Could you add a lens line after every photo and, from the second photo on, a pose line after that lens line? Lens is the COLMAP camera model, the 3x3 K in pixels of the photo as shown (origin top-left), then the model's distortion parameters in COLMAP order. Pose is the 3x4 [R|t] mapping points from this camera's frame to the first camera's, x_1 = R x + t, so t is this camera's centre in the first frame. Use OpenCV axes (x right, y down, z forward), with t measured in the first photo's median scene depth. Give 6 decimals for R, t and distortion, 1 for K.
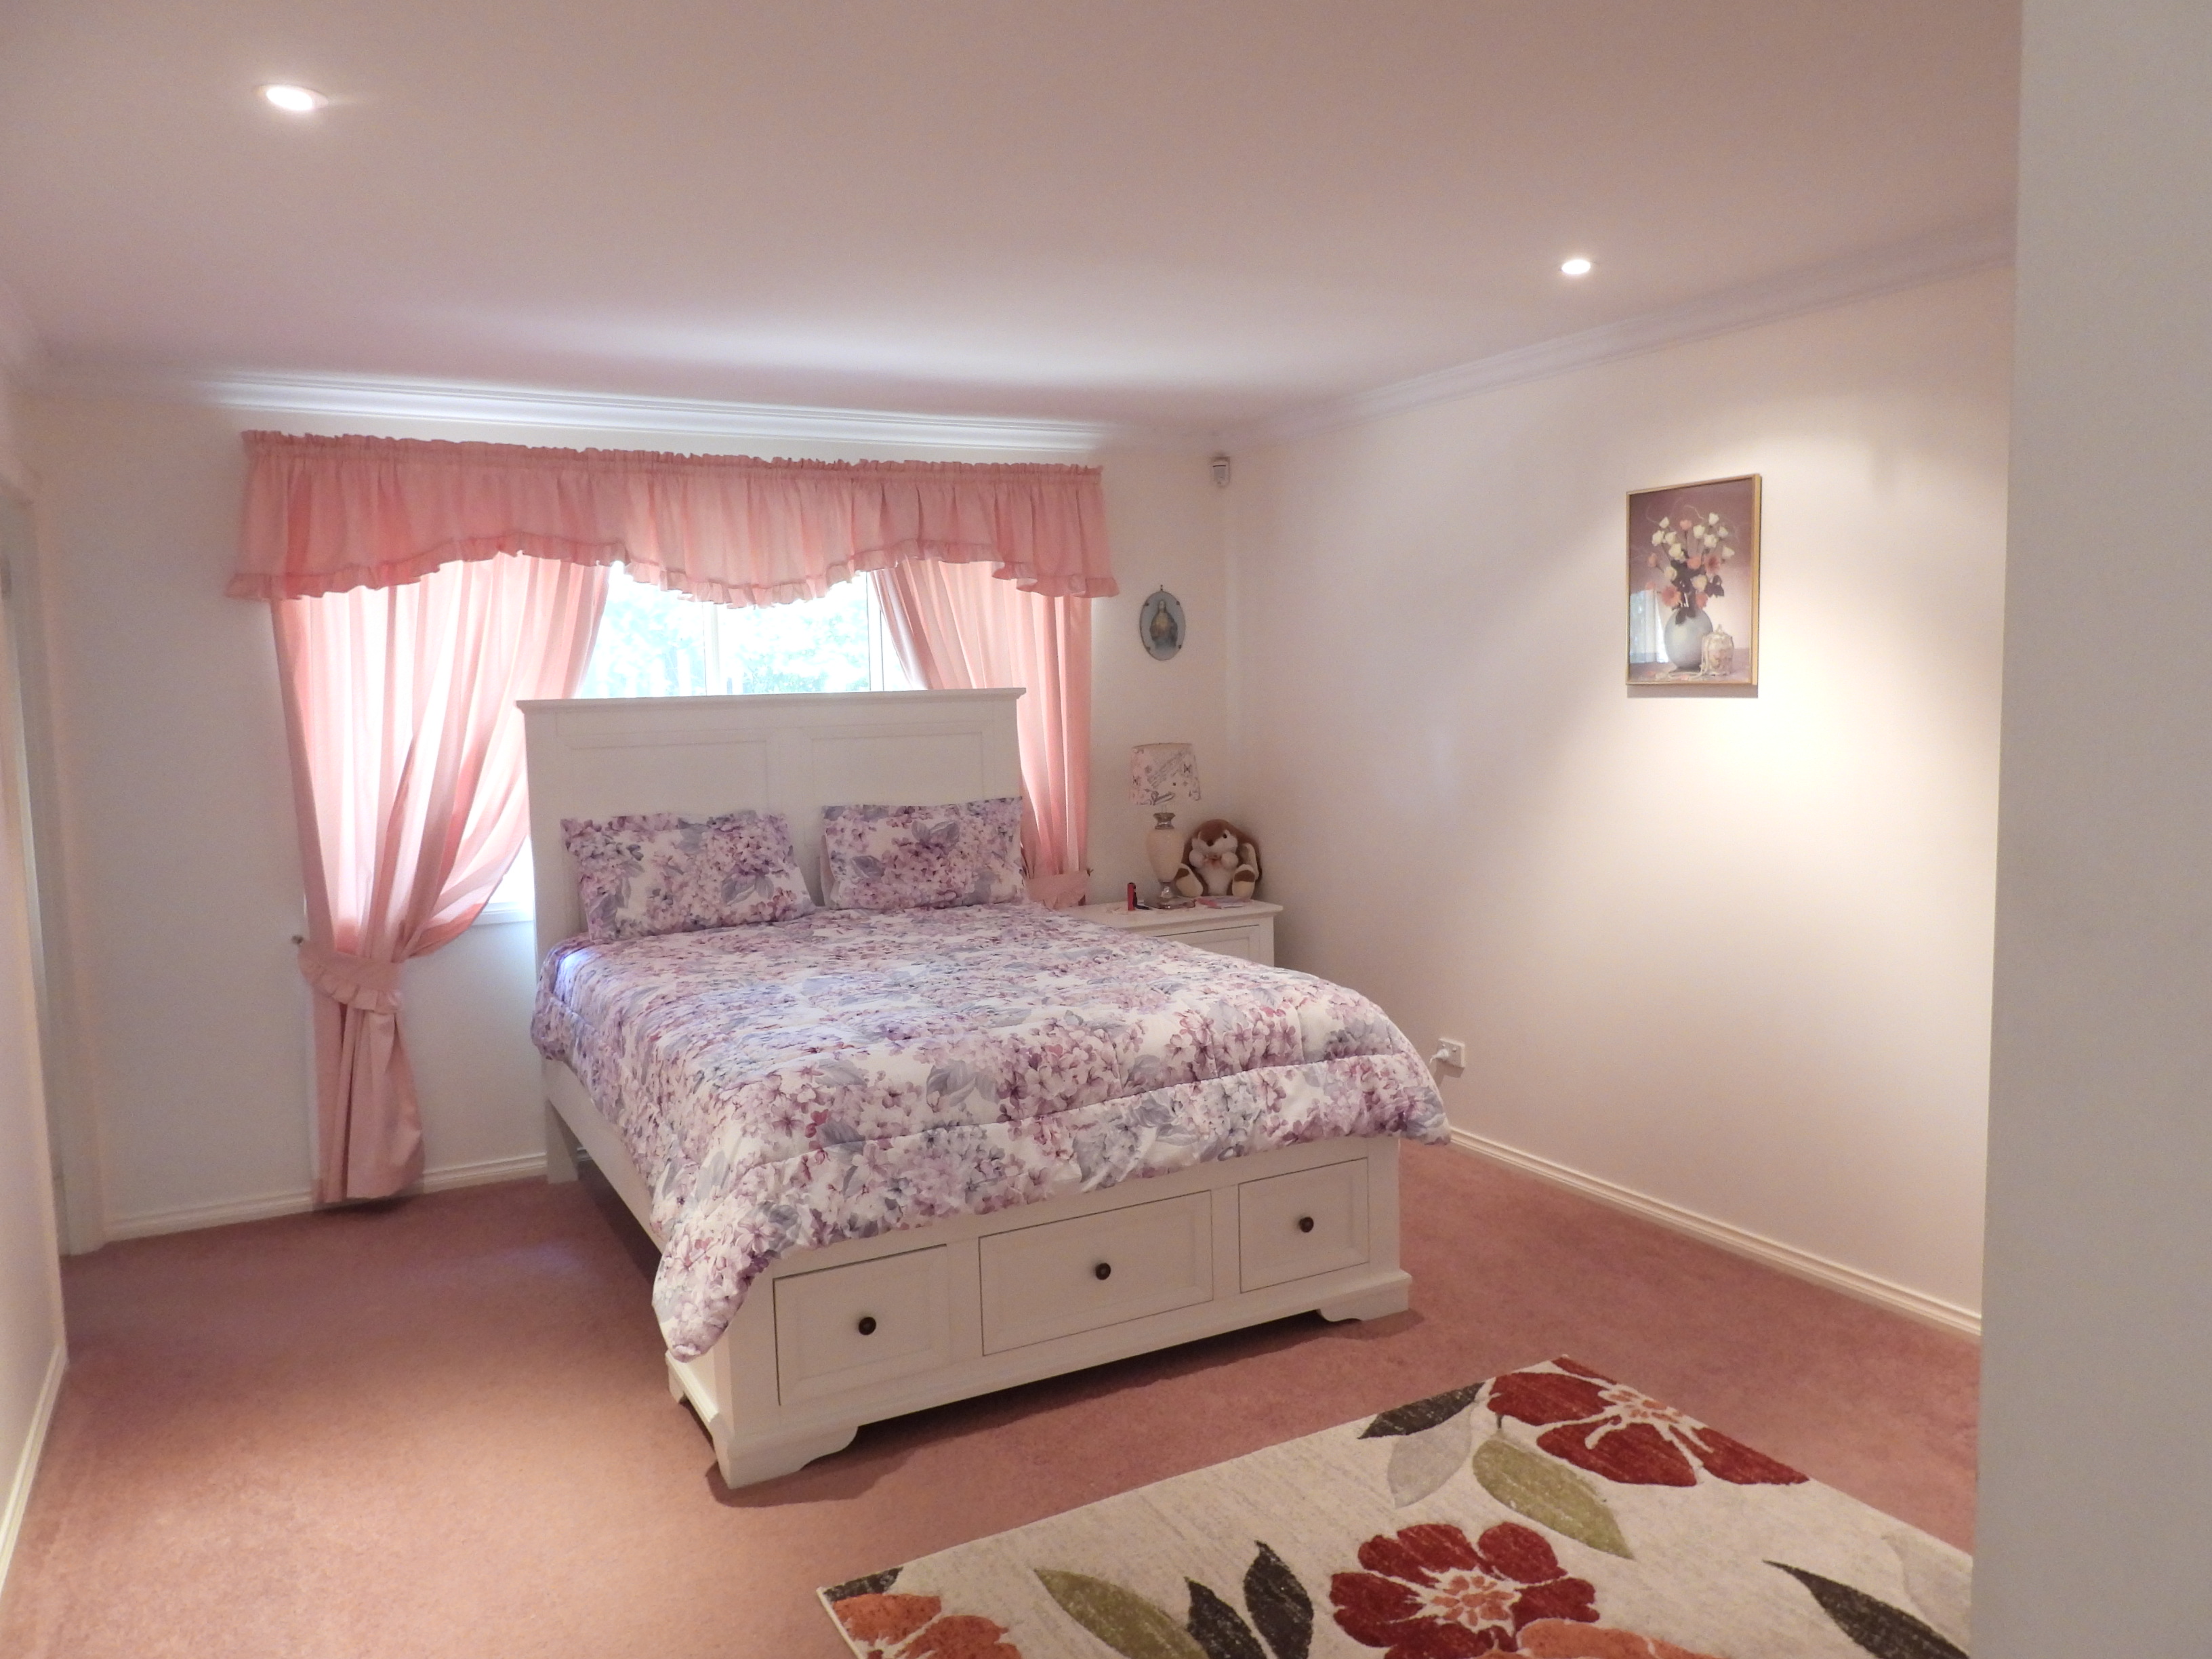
lens RADIAL K [[1590.3, 0, 1104.5], [0, 1590.3, 830.9], [0, 0, 1]] dist [-0.015332, 0.005292]
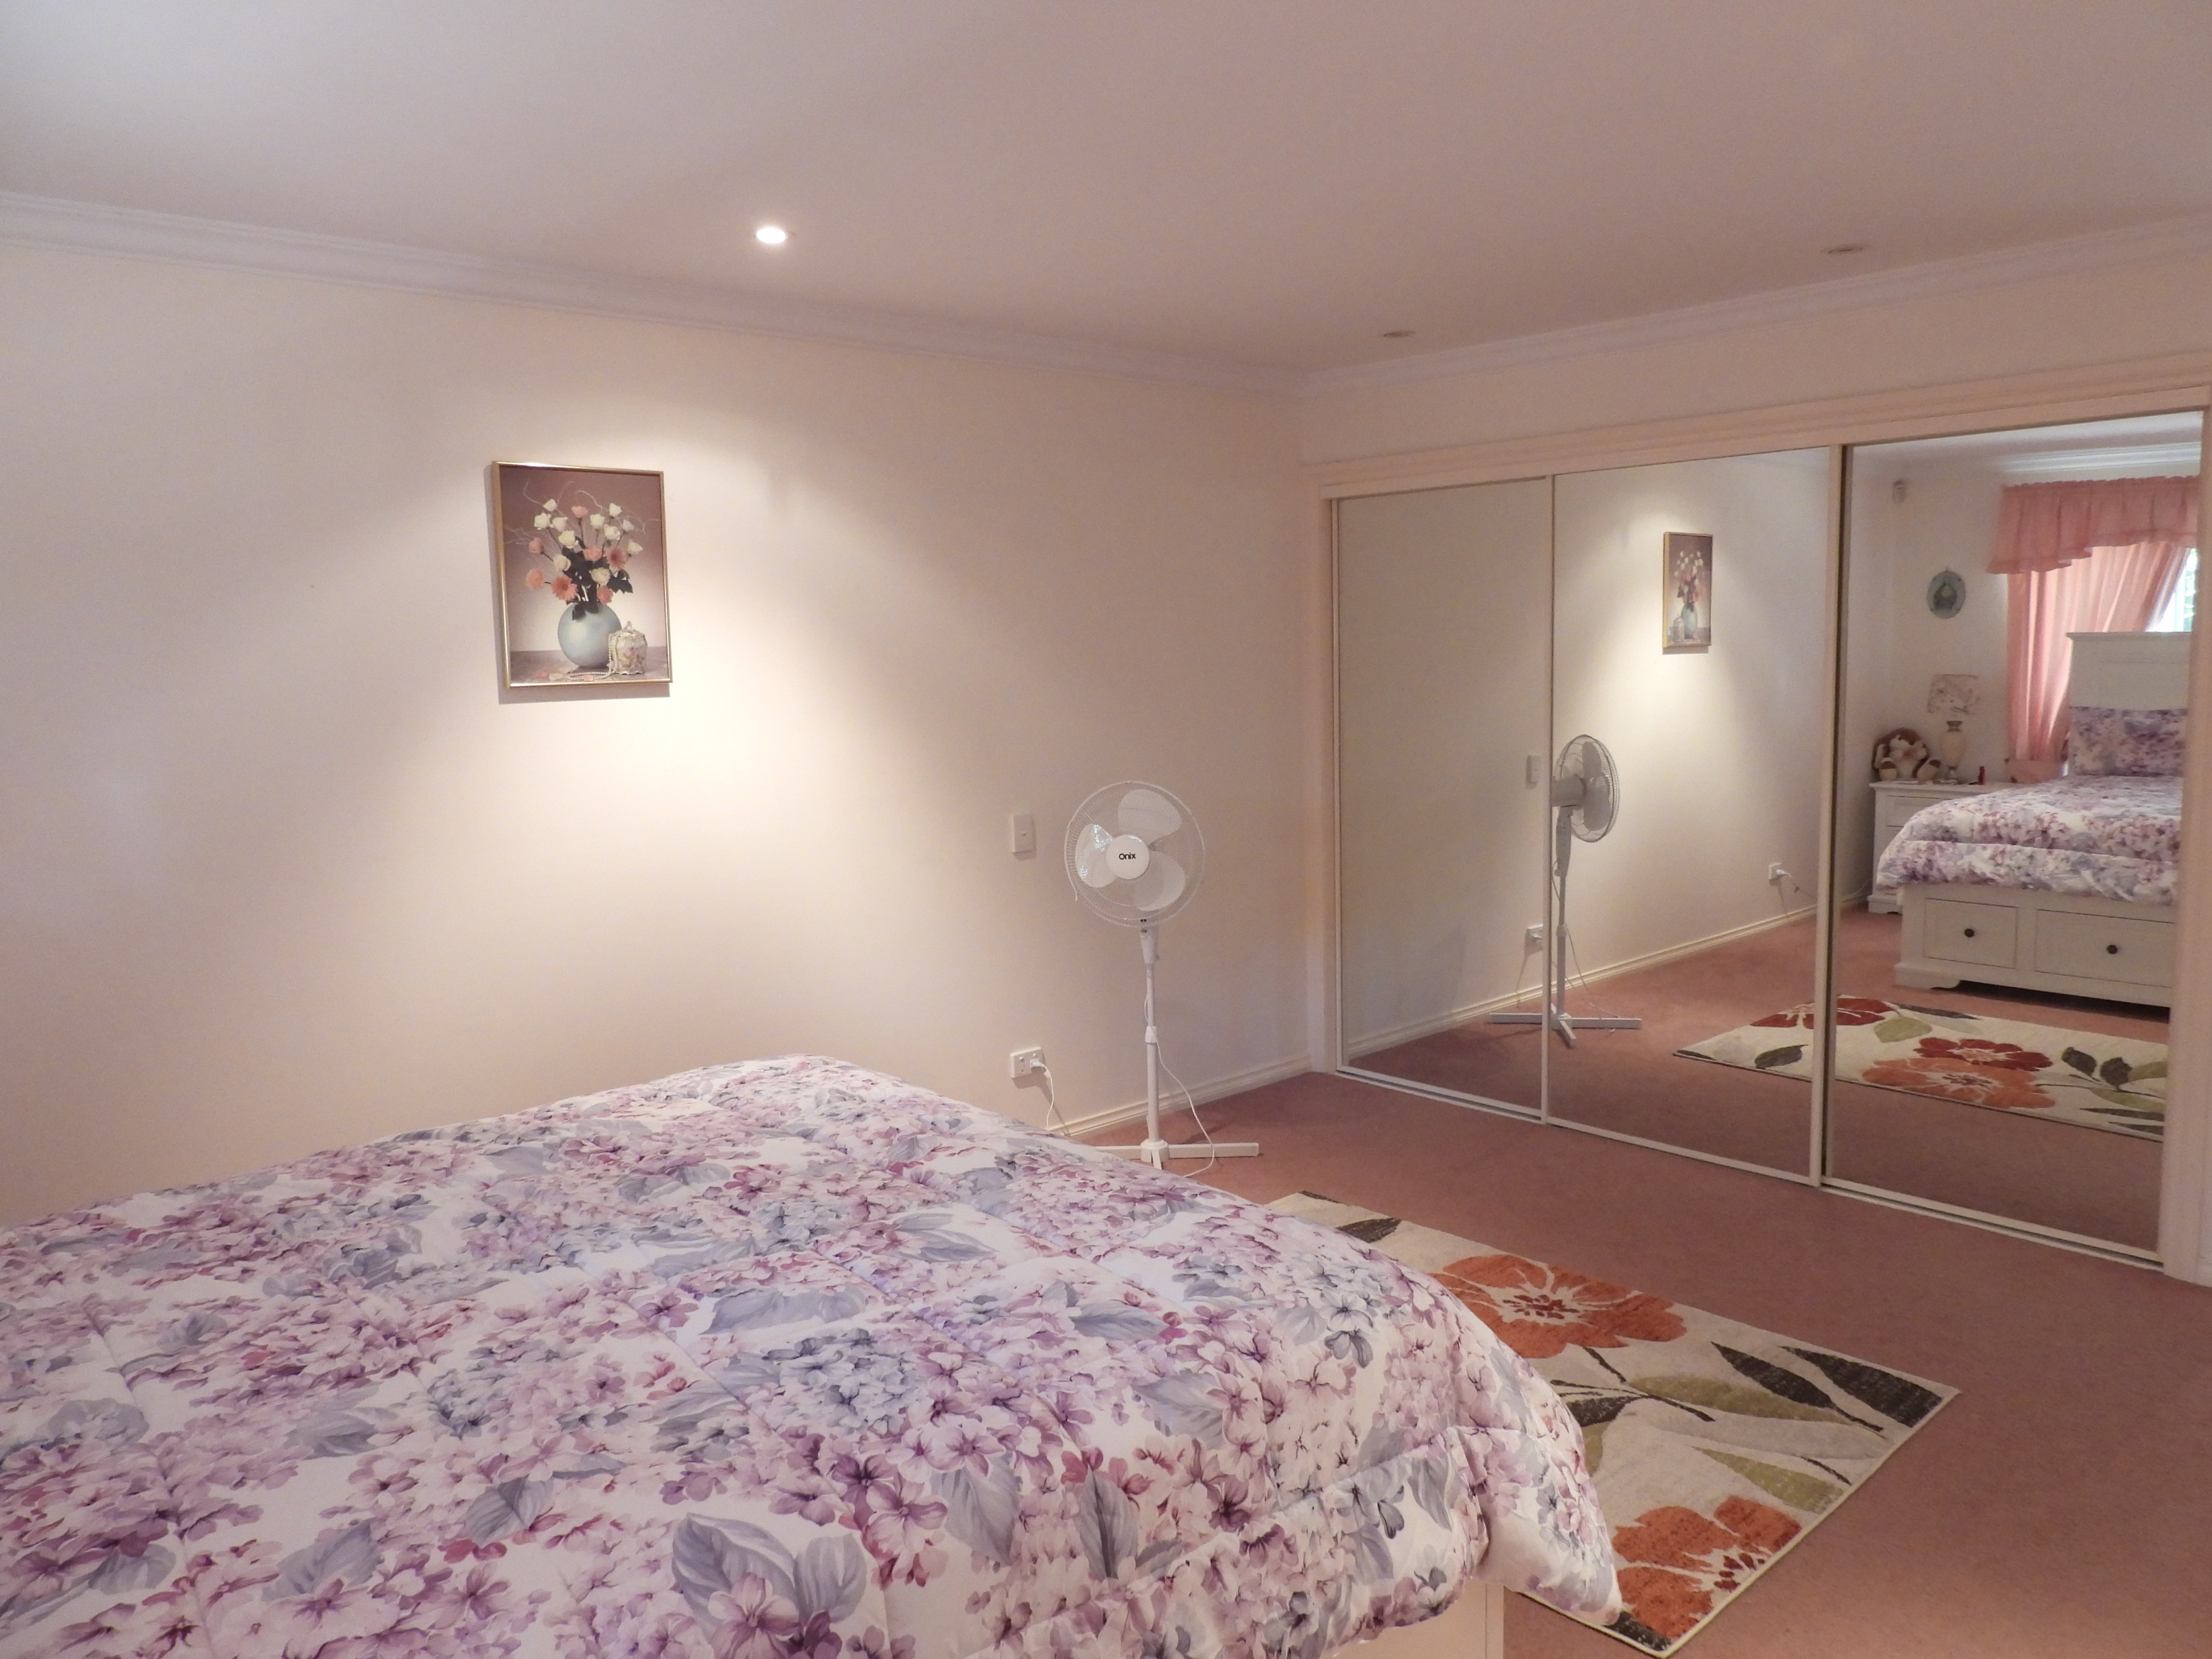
lens RADIAL K [[1590.3, 0, 1103.9], [0, 1590.3, 826.3], [0, 0, 1]] dist [-0.015332, 0.005292]
pose [[-0.237025, -0.091744, 0.967162, -0.612649], [0.114326, 0.985980, 0.121547, -0.090678], [-0.964753, 0.139381, -0.223213, 0.941787]]
